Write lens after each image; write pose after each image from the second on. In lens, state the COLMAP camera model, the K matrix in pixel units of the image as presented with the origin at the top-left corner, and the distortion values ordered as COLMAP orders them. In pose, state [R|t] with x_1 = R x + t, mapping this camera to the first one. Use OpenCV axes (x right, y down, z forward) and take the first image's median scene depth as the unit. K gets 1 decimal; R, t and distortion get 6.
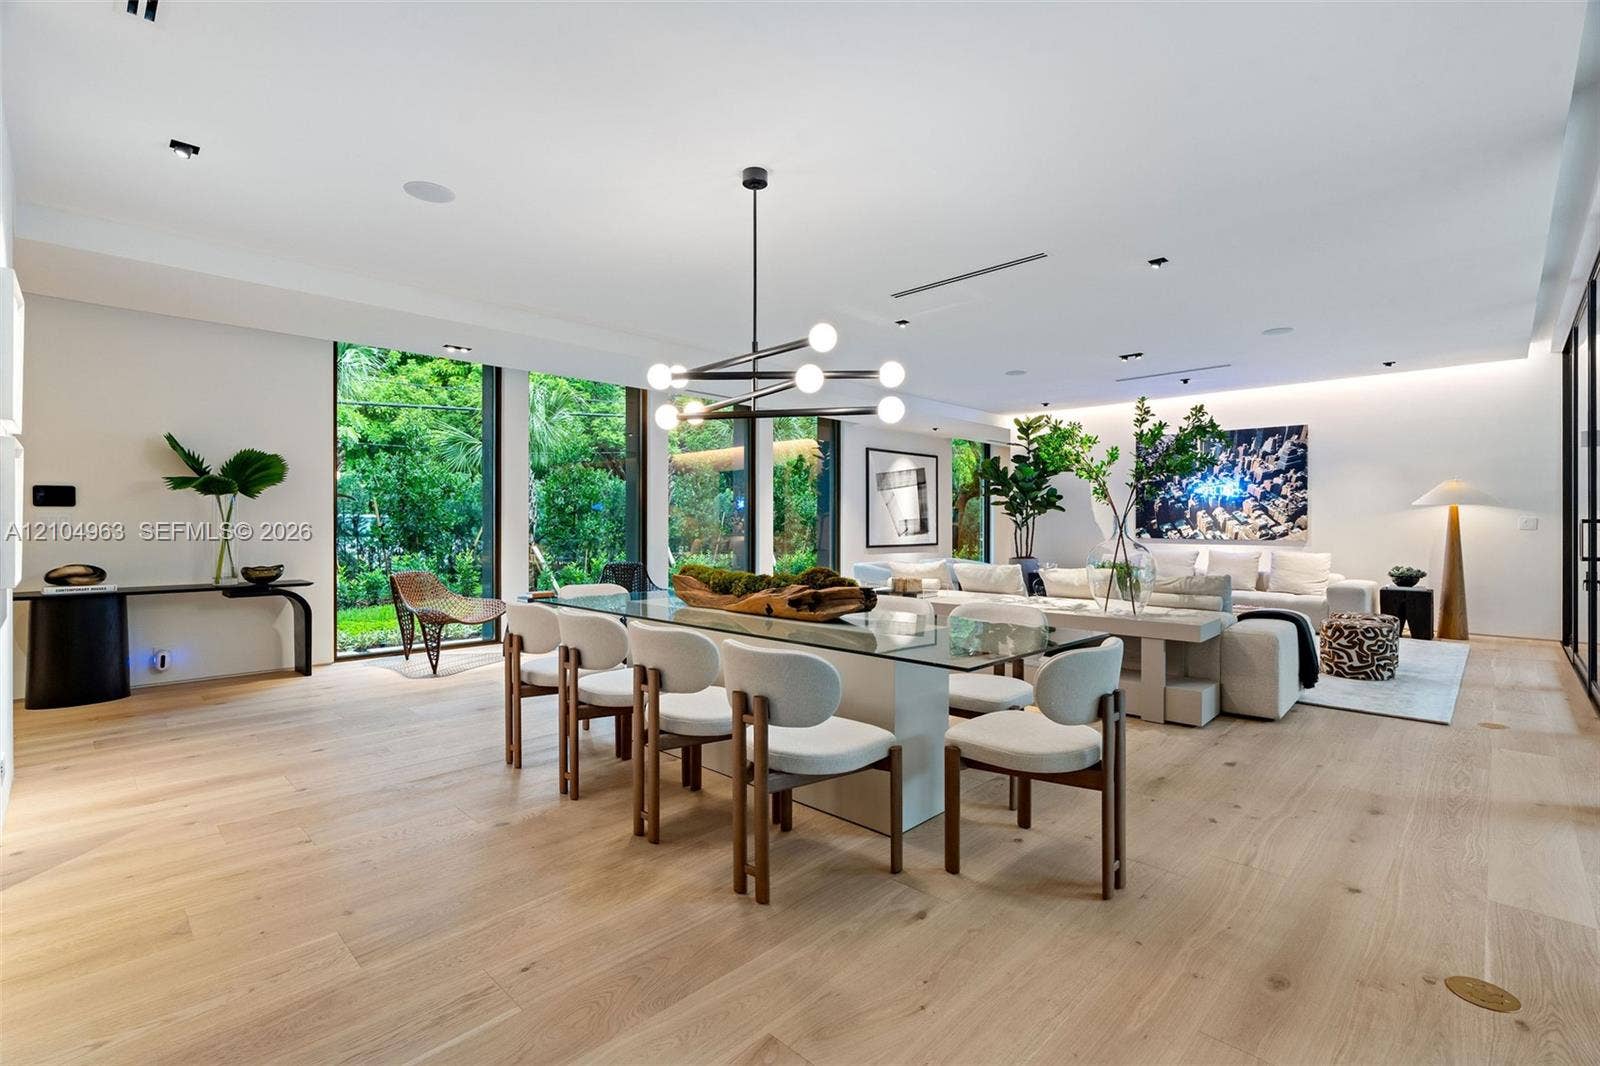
lens RADIAL K [[727.6, 0, 792.8], [0, 727.6, 524.2], [0, 0, 1]] dist [-0.001779, -0.000198]
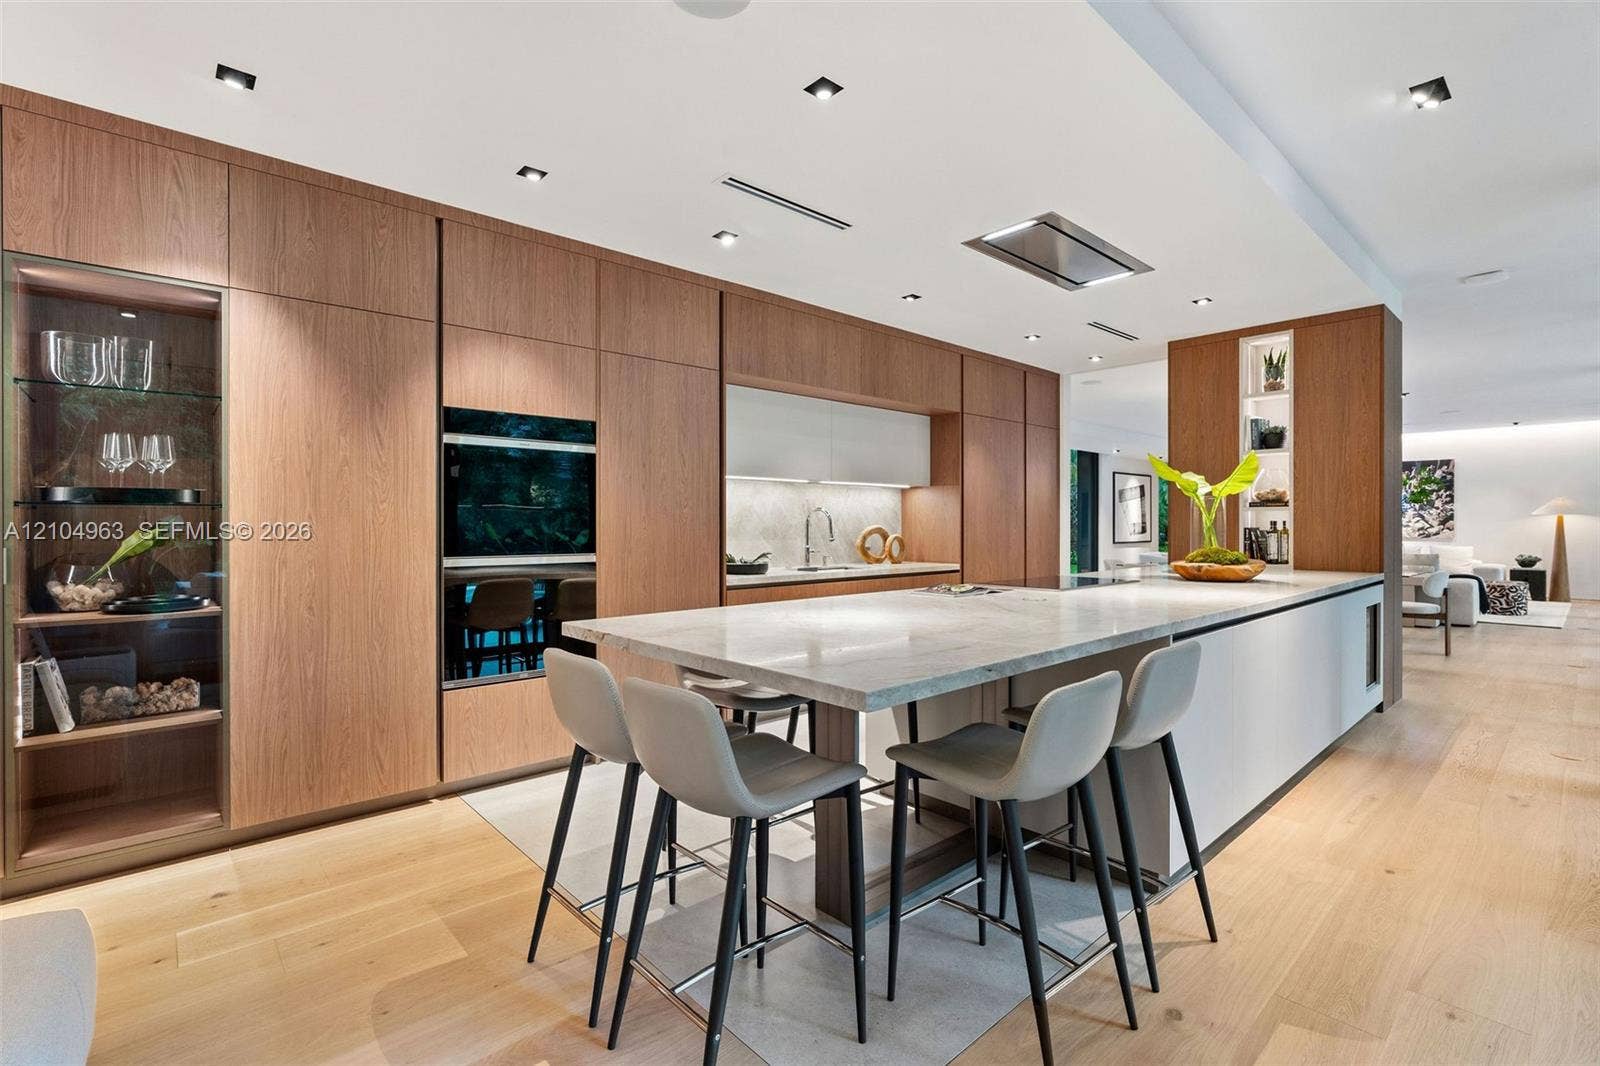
lens RADIAL K [[727.6, 0, 812.3], [0, 727.6, 530.0], [0, 0, 1]] dist [-0.001779, -0.000198]
pose [[0.998615, -0.001807, -0.052579, -0.491369], [0.002200, 0.999970, 0.007430, -0.007058], [0.052564, -0.007535, 0.998589, -0.514711]]
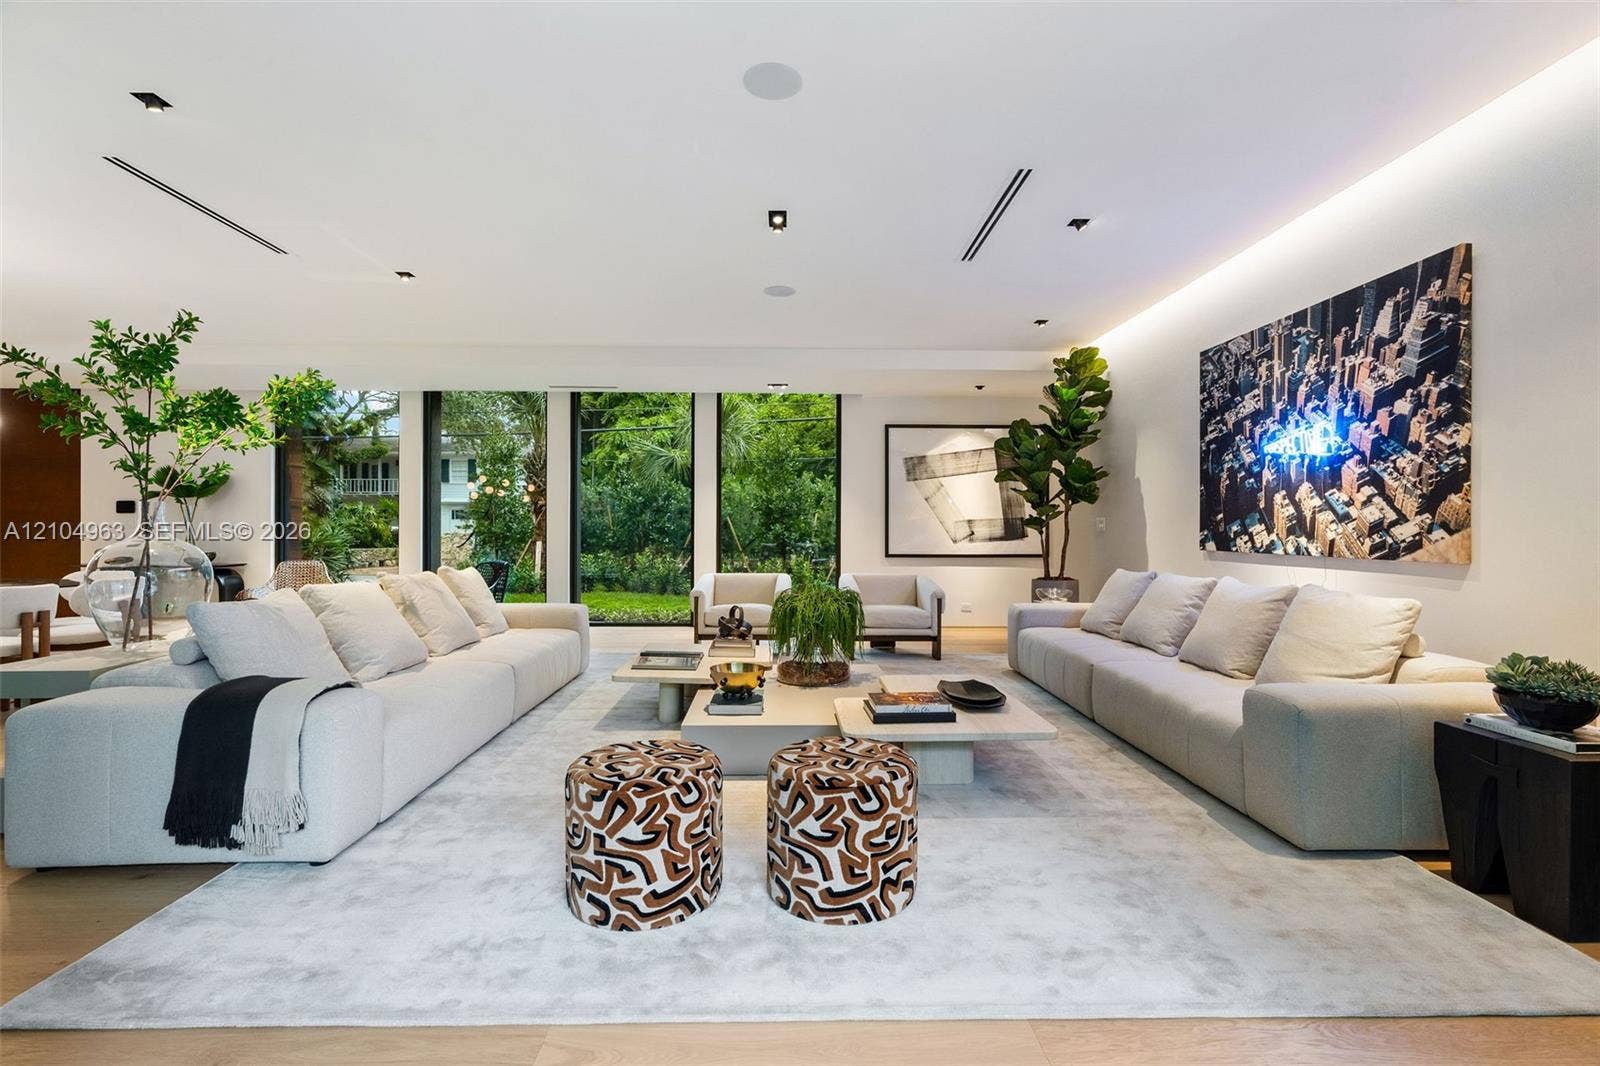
lens RADIAL K [[727.6, 0, 796.7], [0, 727.6, 535.0], [0, 0, 1]] dist [-0.001779, -0.000198]
pose [[0.709637, 0.002909, -0.704562, 0.702397], [0.000653, 0.999988, 0.004787, 0.006458], [0.704567, -0.003856, 0.709627, 0.489339]]
